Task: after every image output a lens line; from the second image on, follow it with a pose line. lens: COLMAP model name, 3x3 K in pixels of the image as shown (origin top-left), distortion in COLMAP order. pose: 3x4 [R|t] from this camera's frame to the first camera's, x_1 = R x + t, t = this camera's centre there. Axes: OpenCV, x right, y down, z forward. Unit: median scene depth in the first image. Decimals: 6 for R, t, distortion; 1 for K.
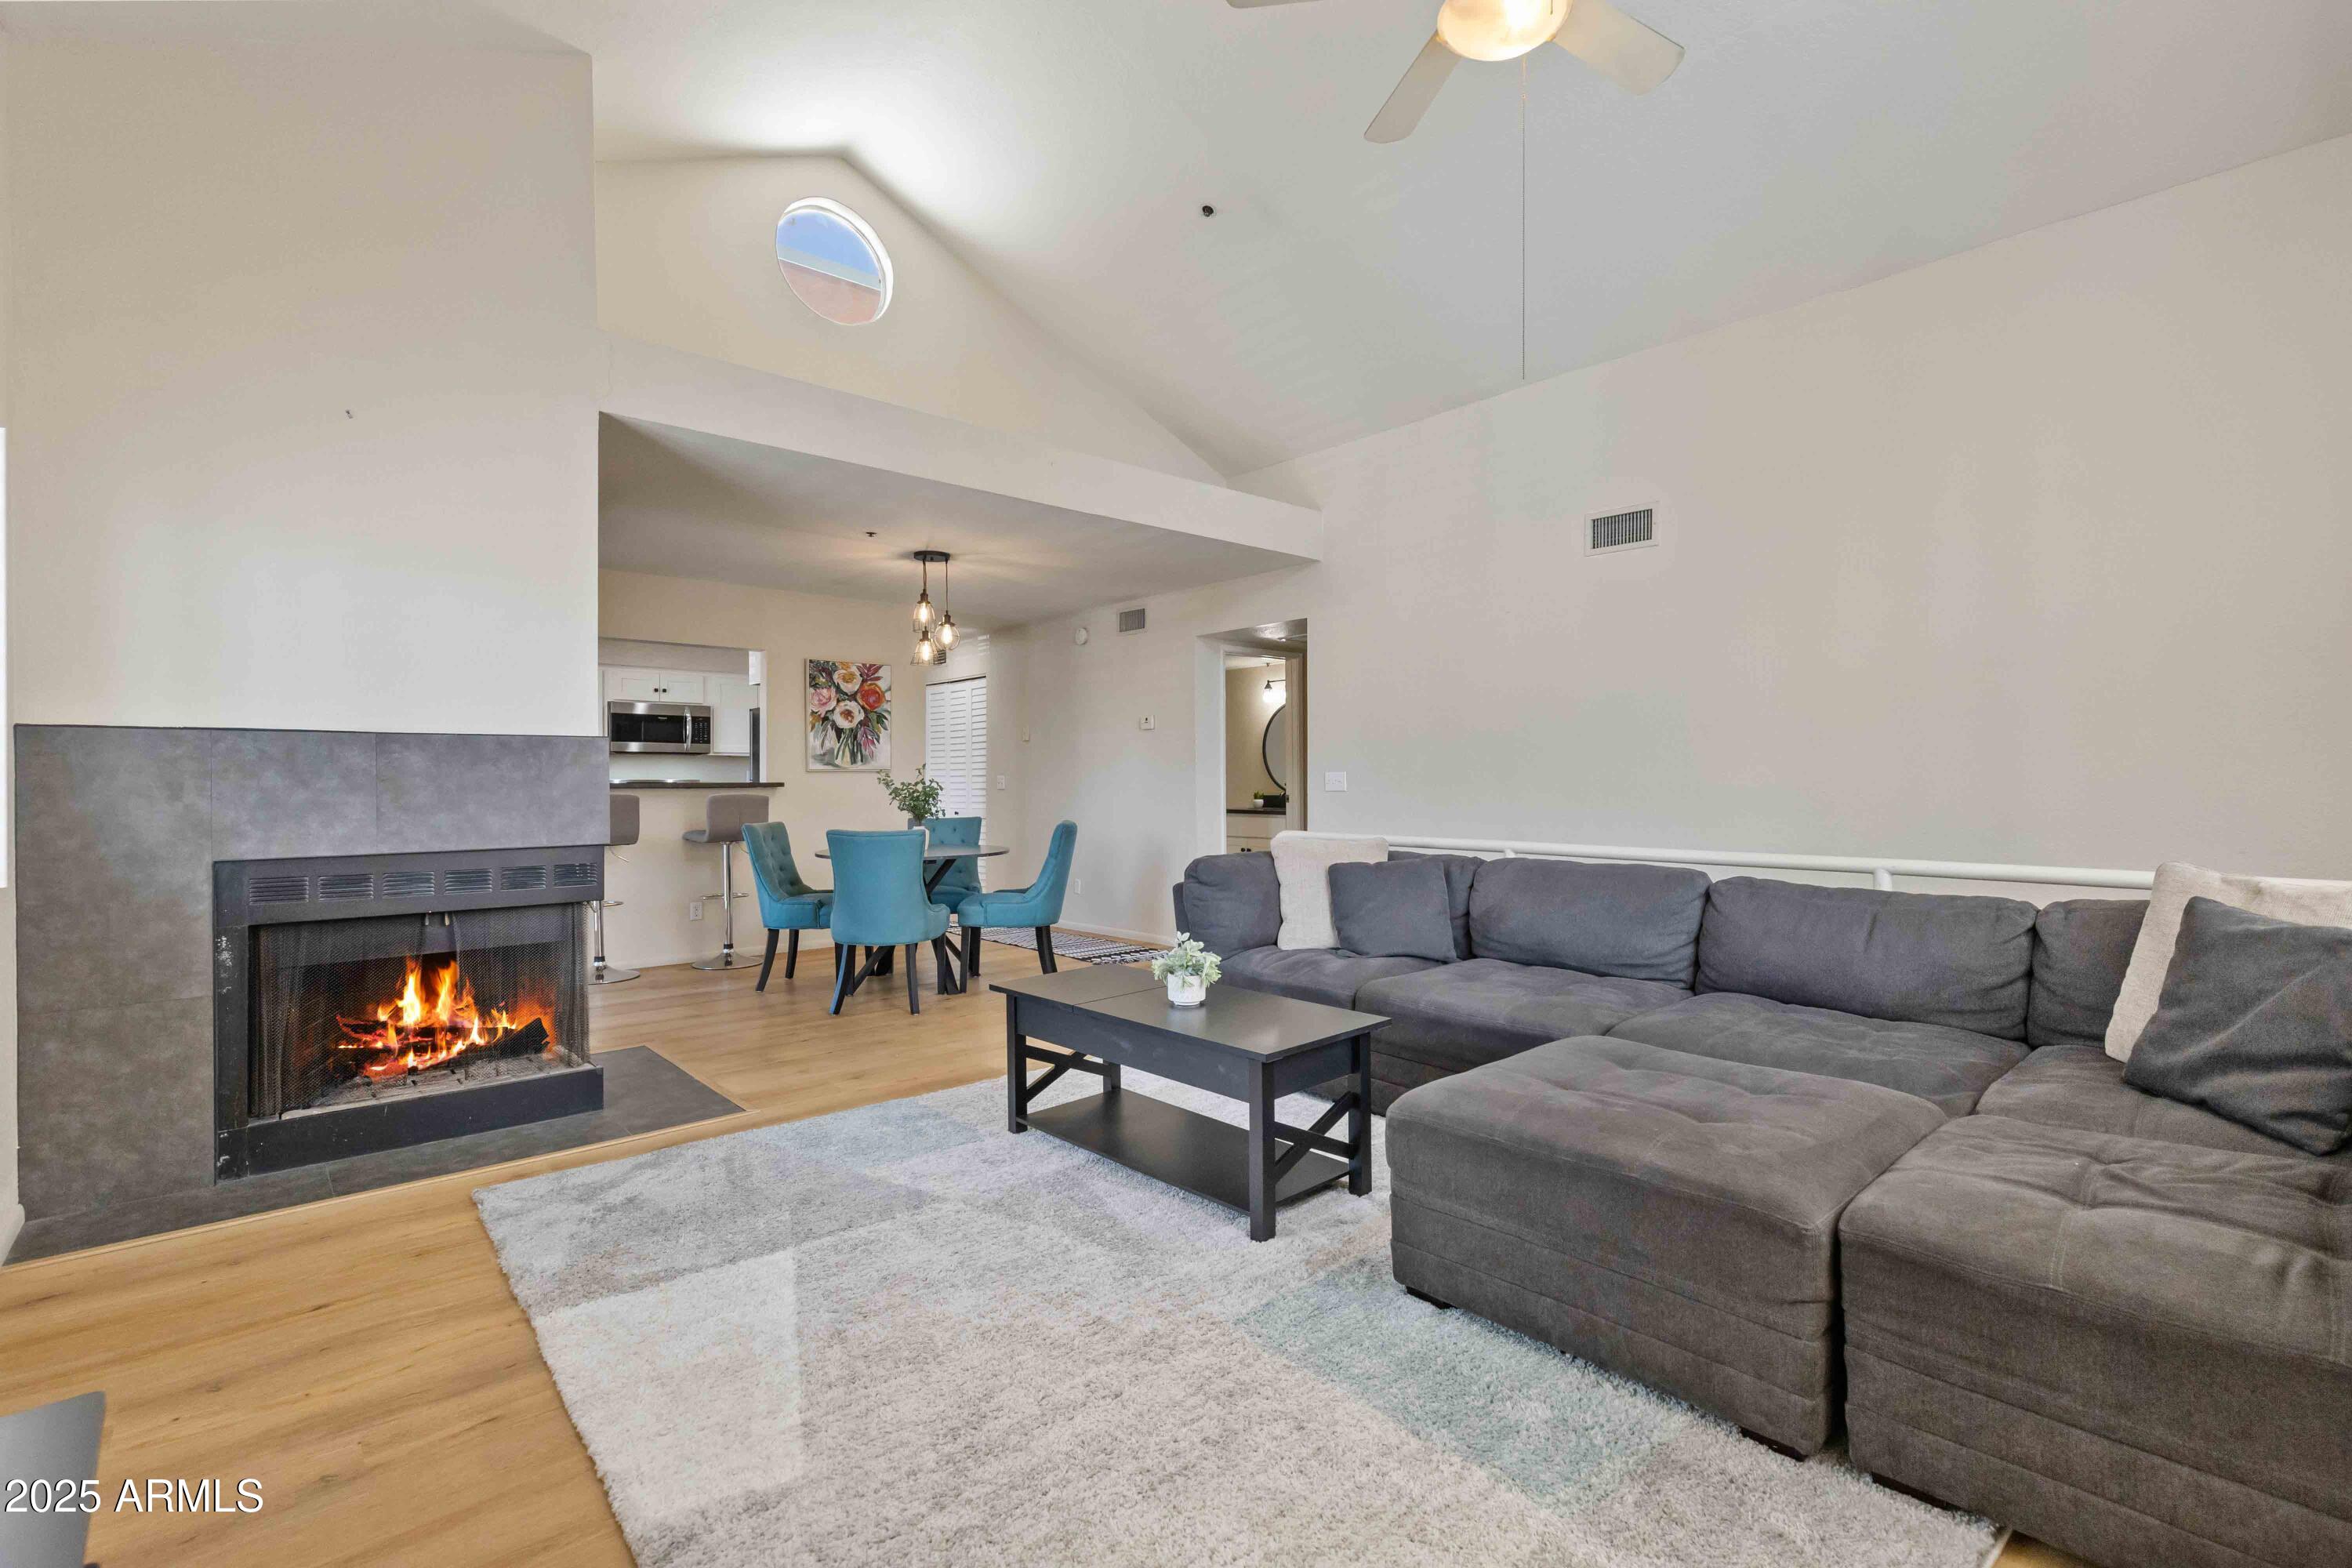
lens RADIAL K [[1038.3, 0, 1184.8], [0, 1038.3, 786.1], [0, 0, 1]] dist [0.001448, 0.000170]
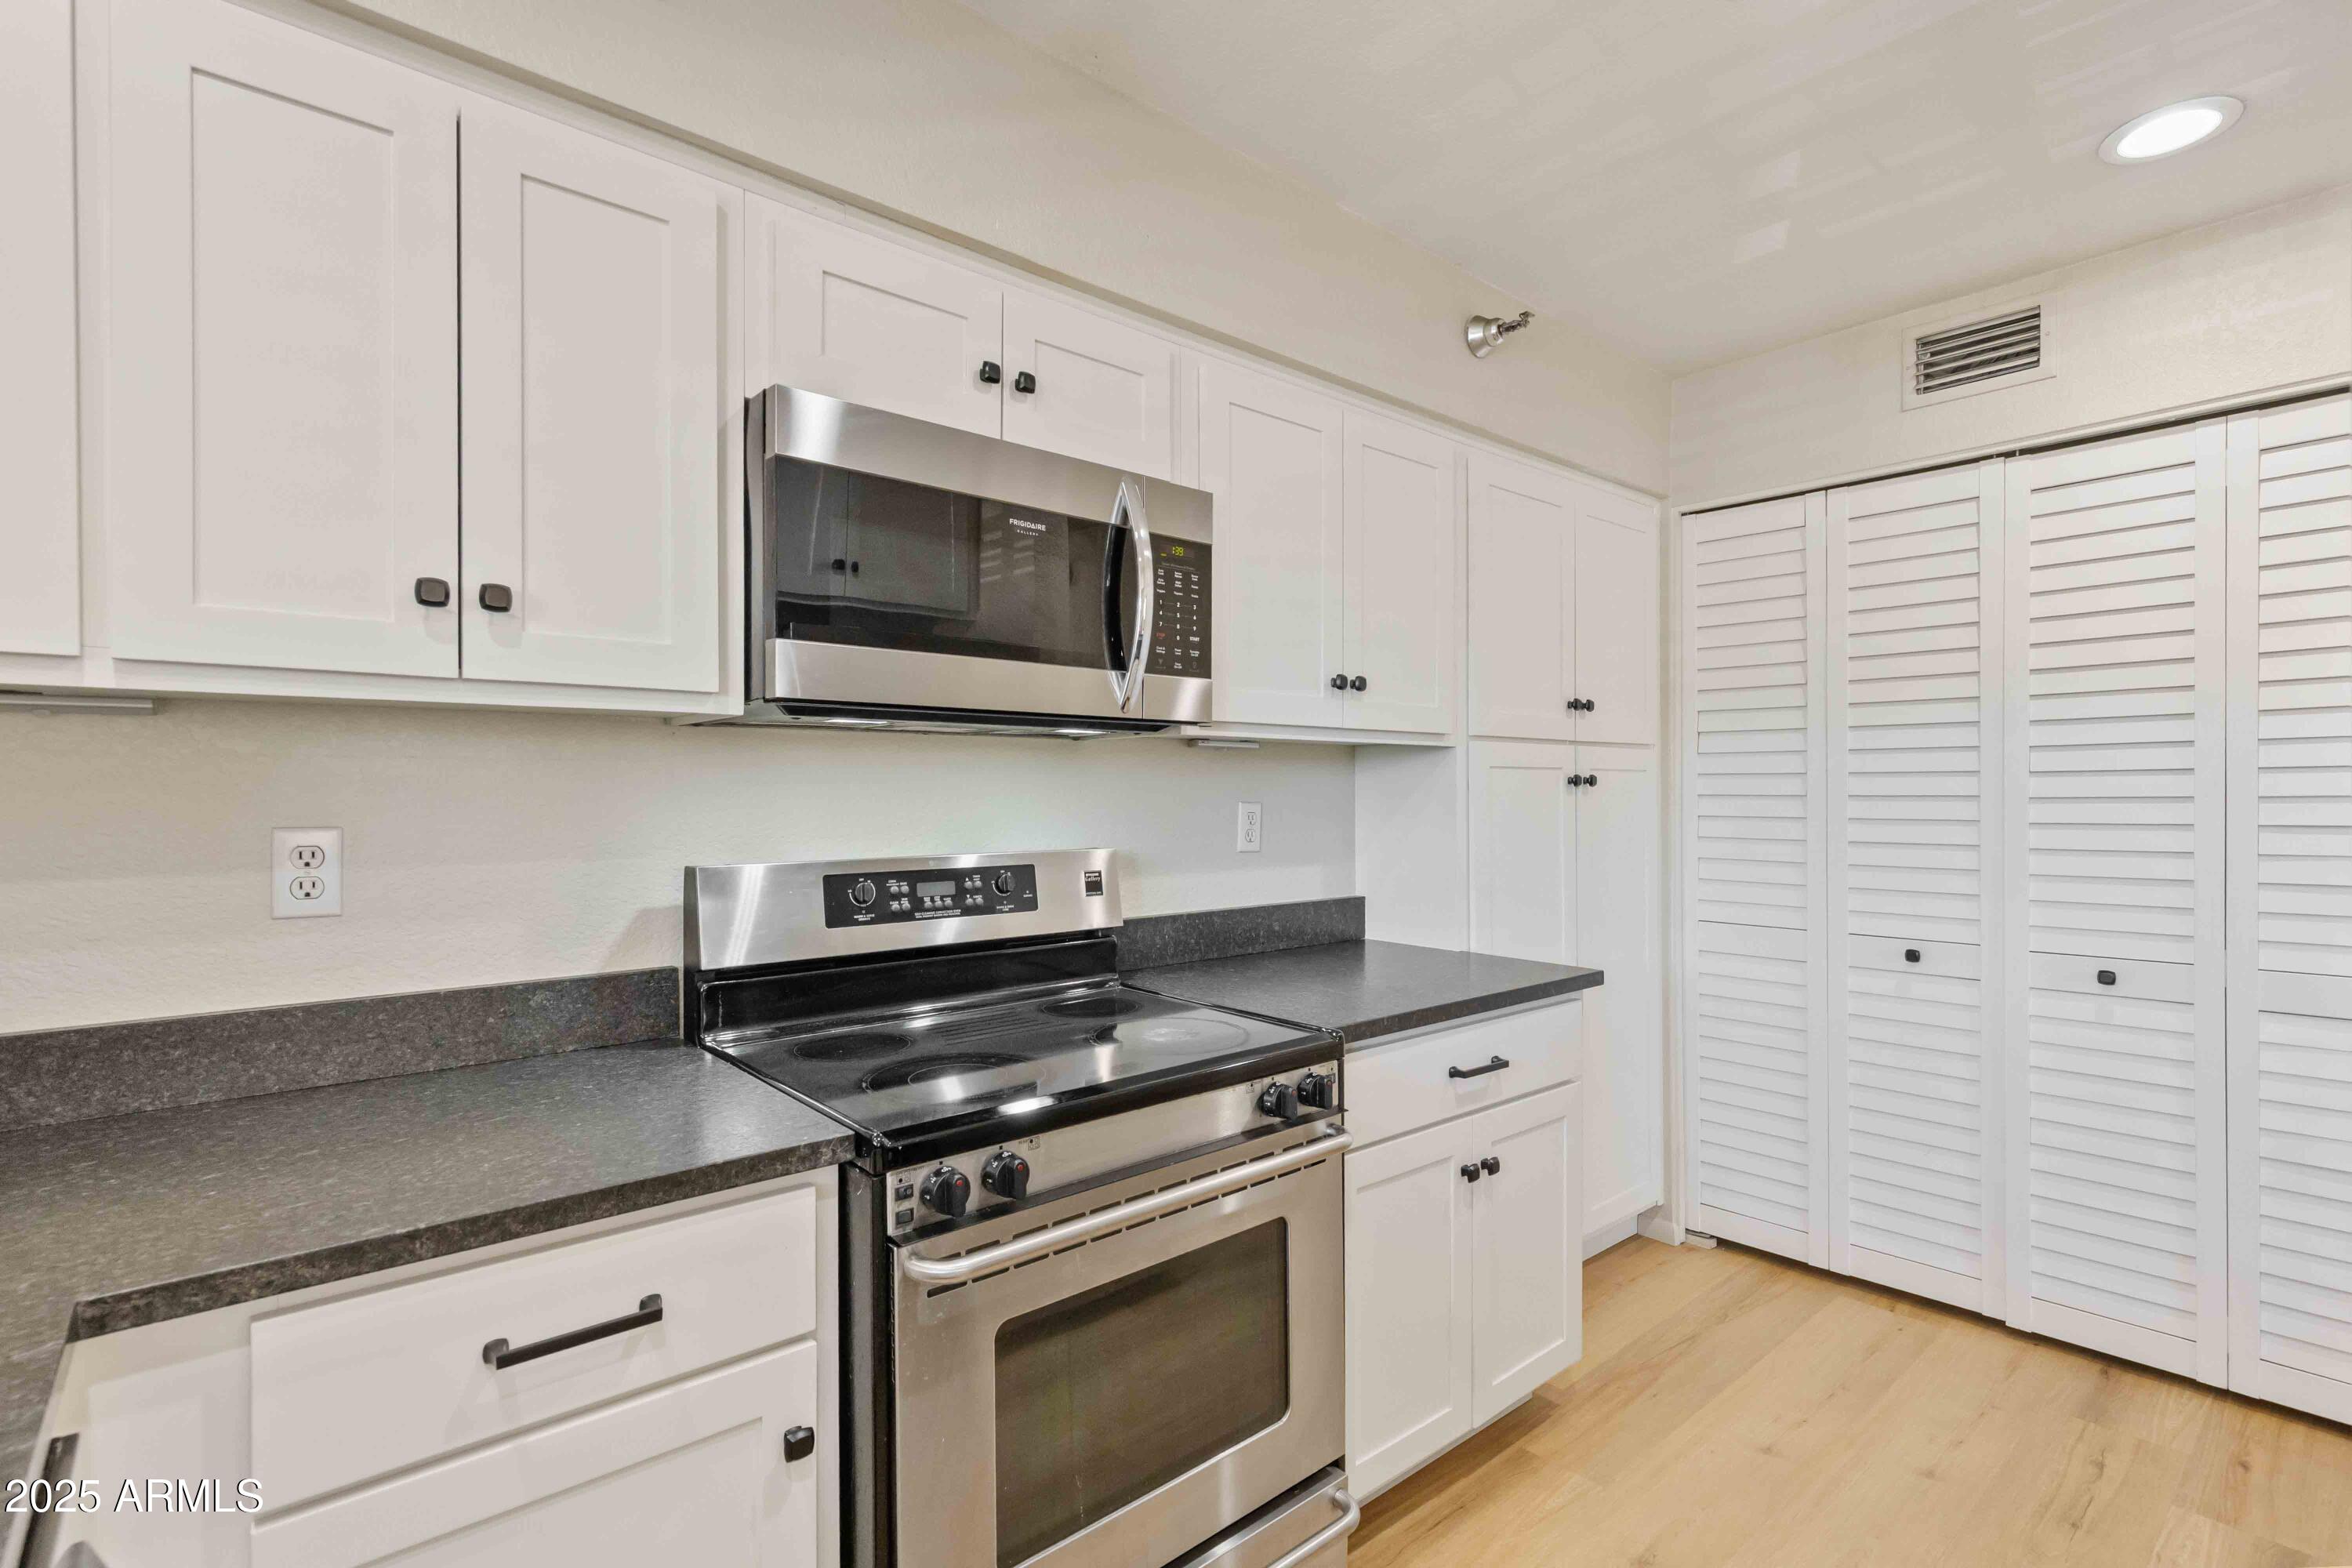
lens RADIAL K [[1089.5, 0, 1175.8], [0, 1089.5, 799.9], [0, 0, 1]] dist [-0.003470, -0.000863]
pose [[0.999836, 0.000999, -0.018095, -0.564963], [-0.000970, 0.999998, 0.001616, -0.020876], [0.018097, -0.001599, 0.999835, 0.965773]]
